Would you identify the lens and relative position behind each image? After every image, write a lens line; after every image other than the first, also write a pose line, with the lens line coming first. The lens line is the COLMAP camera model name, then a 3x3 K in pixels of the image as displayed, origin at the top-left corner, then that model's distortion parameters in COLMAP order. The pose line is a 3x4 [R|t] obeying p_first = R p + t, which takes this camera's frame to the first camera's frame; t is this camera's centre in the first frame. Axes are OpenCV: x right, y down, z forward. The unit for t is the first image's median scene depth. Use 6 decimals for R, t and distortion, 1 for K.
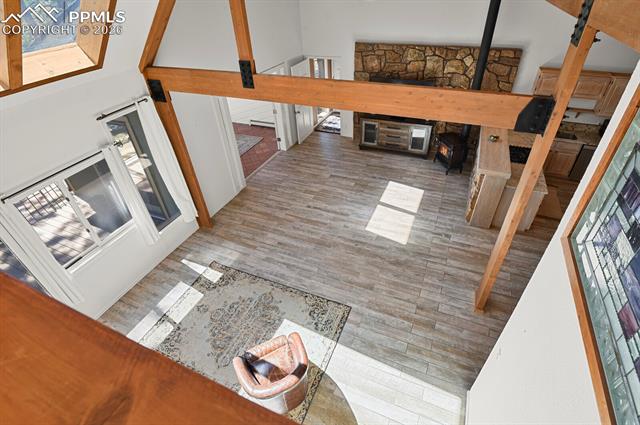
lens RADIAL K [[312.7, 0, 320.3], [0, 312.7, 209.9], [0, 0, 1]] dist [-0.032134, -0.000869]
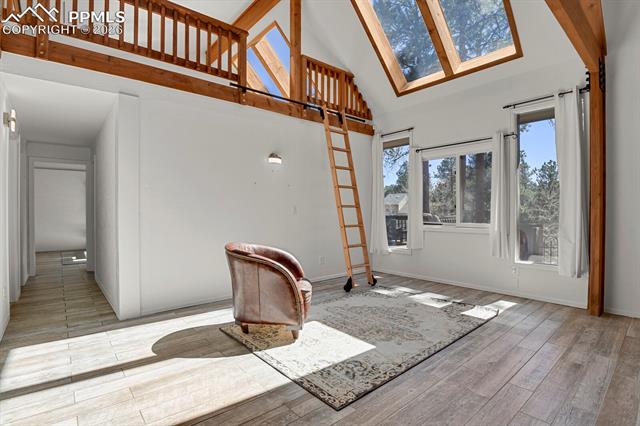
lens RADIAL K [[312.7, 0, 324.2], [0, 312.7, 214.3], [0, 0, 1]] dist [-0.032134, -0.000869]
pose [[-0.431796, 0.040865, -0.901045, 0.391931], [-0.532646, 0.794630, 0.291291, 0.014493], [0.727901, 0.605717, -0.321352, 0.854798]]
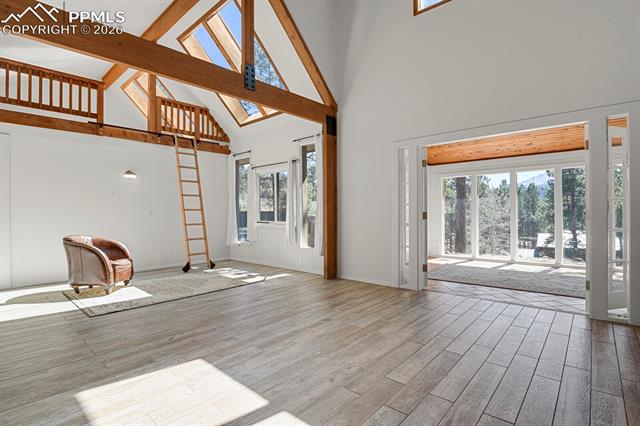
lens RADIAL K [[312.7, 0, 325.6], [0, 312.7, 213.4], [0, 0, 1]] dist [-0.032134, -0.000869]
pose [[-0.297797, 0.037992, -0.953873, 0.553226], [-0.562597, 0.800264, 0.207515, -0.319048], [0.771234, 0.598443, -0.216942, 1.284035]]
